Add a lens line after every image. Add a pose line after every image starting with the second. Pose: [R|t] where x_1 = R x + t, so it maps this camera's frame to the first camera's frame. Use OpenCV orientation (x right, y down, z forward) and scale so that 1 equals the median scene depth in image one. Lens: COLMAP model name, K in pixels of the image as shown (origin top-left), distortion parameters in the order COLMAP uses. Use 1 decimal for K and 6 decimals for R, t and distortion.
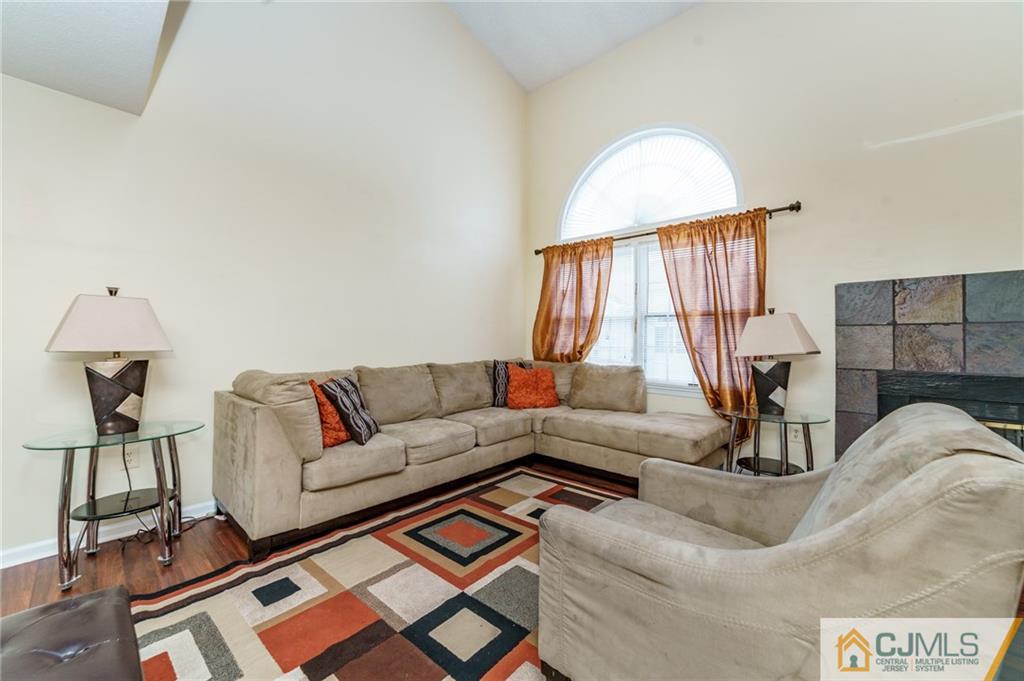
lens RADIAL K [[422.4, 0, 522.1], [0, 422.4, 332.4], [0, 0, 1]] dist [-0.018378, 0.000023]
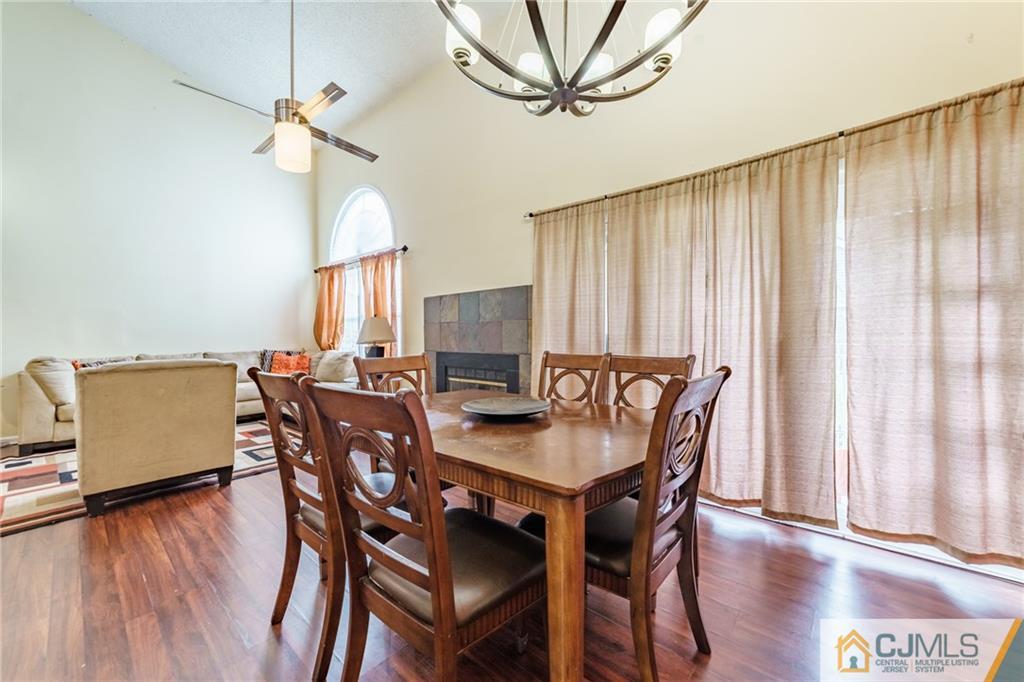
lens RADIAL K [[404.5, 0, 509.2], [0, 404.5, 337.5], [0, 0, 1]] dist [-0.002907, 0.000110]
pose [[0.998561, -0.001019, 0.053624, 0.993273], [0.000277, 0.999904, 0.013842, 0.014594], [-0.053633, -0.013807, 0.998465, -0.566956]]
